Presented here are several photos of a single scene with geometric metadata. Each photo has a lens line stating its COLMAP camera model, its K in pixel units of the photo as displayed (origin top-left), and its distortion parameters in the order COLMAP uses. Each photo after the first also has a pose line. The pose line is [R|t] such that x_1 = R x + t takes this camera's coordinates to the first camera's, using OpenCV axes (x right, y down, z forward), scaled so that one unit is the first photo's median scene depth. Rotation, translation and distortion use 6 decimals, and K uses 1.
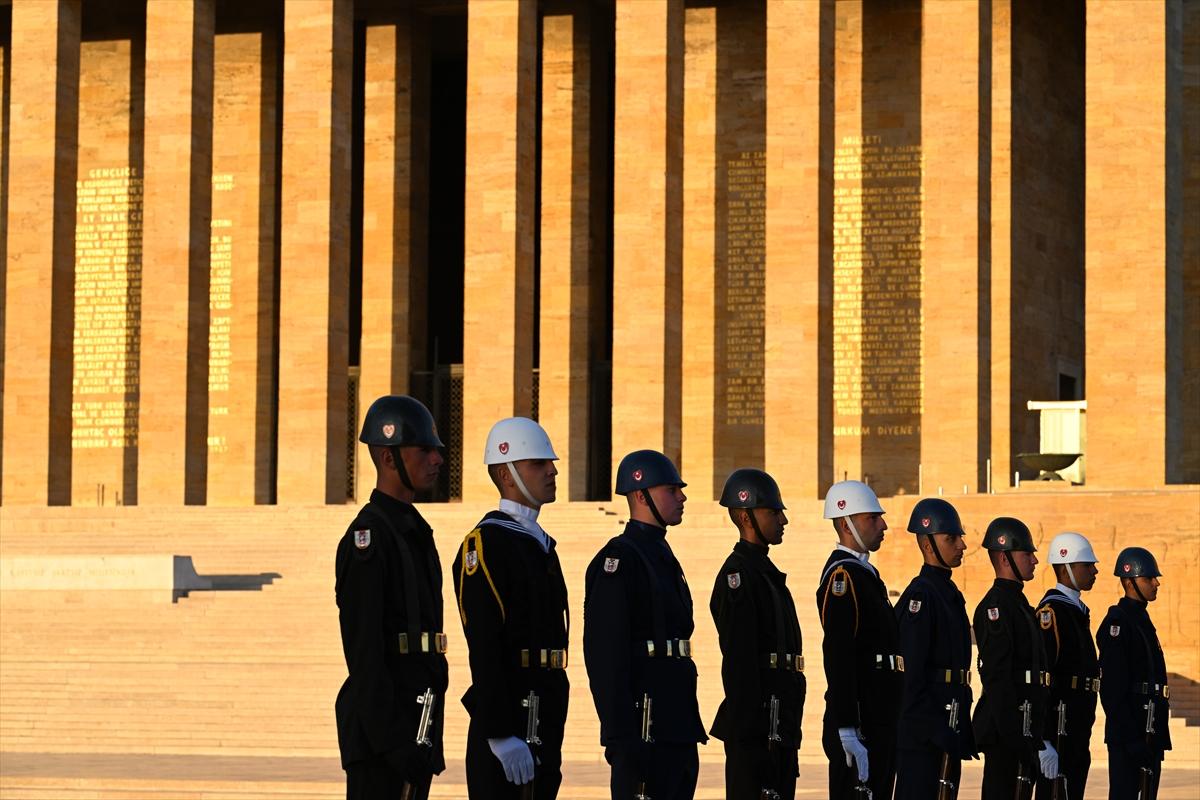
lens RADIAL K [[3969.6, 0, 601.3], [0, 3969.6, 399.8], [0, 0, 1]] dist [0.009309, -0.375563]
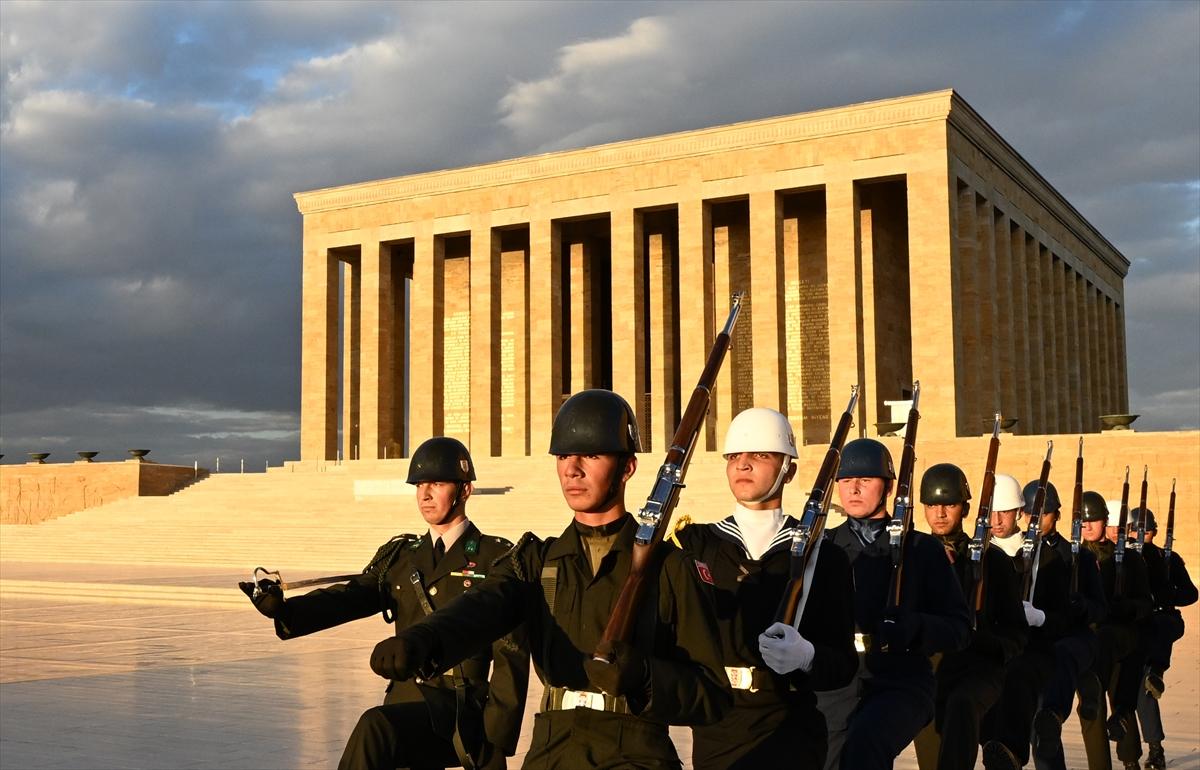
lens RADIAL K [[1470.0, 0, 334.0], [0, 1470.0, 379.4], [0, 0, 1]] dist [0.005045, -0.013961]
pose [[0.964472, -0.026876, -0.262814, 0.030796], [0.018916, 0.999284, -0.032768, 0.008434], [0.263507, 0.026632, 0.964290, 0.172499]]
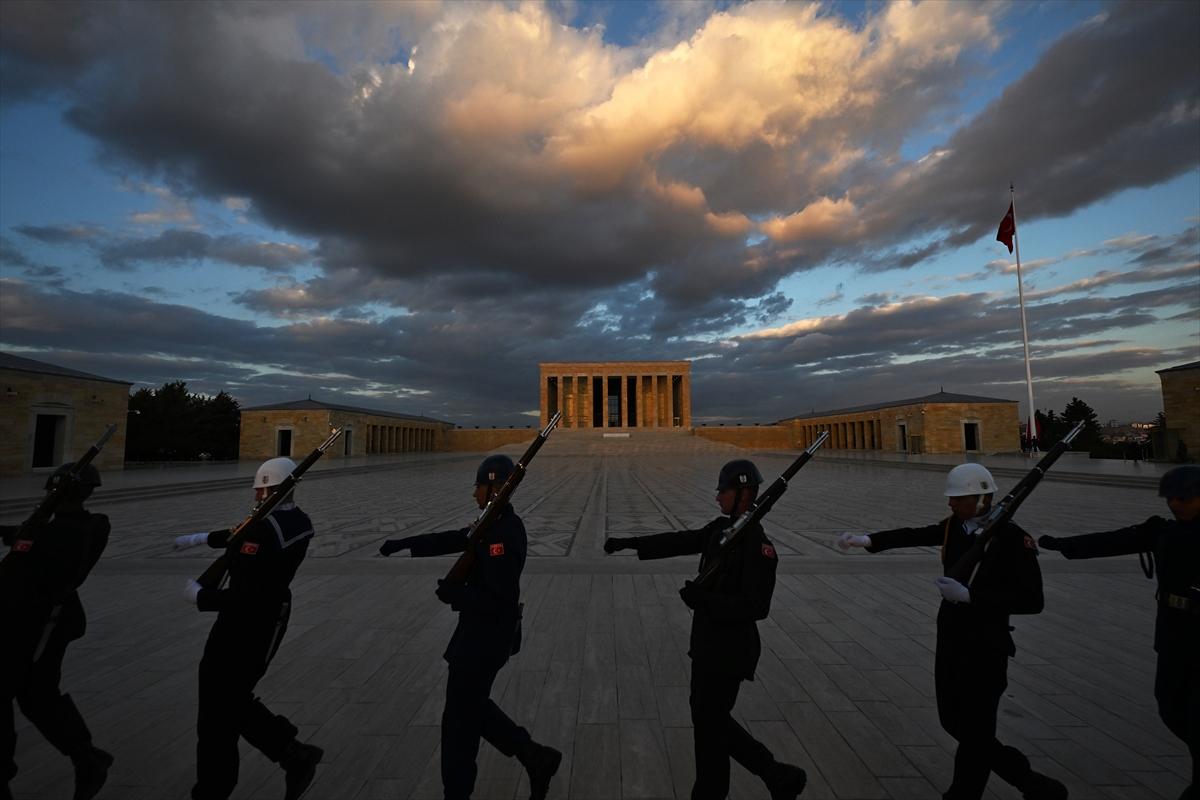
lens RADIAL K [[493.0, 0, 596.7], [0, 493.0, 398.8], [0, 0, 1]] dist [-0.000025, -0.000033]
pose [[0.942589, 0.012980, 0.333703, -0.533150], [-0.008163, 0.999841, -0.015832, -0.027832], [-0.333856, 0.012199, 0.942545, -0.207059]]
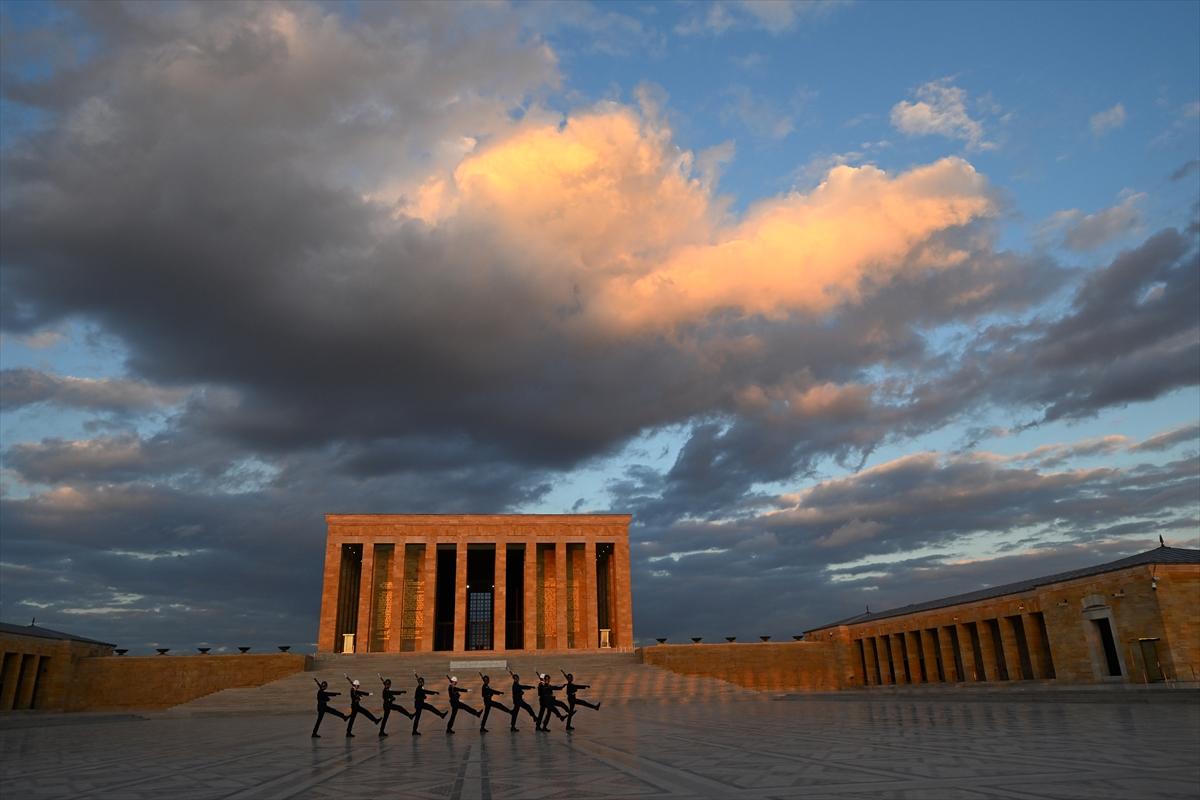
lens RADIAL K [[810.7, 0, 594.5], [0, 810.7, 401.5], [0, 0, 1]] dist [0.000997, 0.000985]
pose [[0.878327, 0.131159, 0.459716, -0.438093], [-0.000855, 0.962057, -0.272846, 0.003158], [-0.478059, 0.239255, 0.845113, -0.011731]]
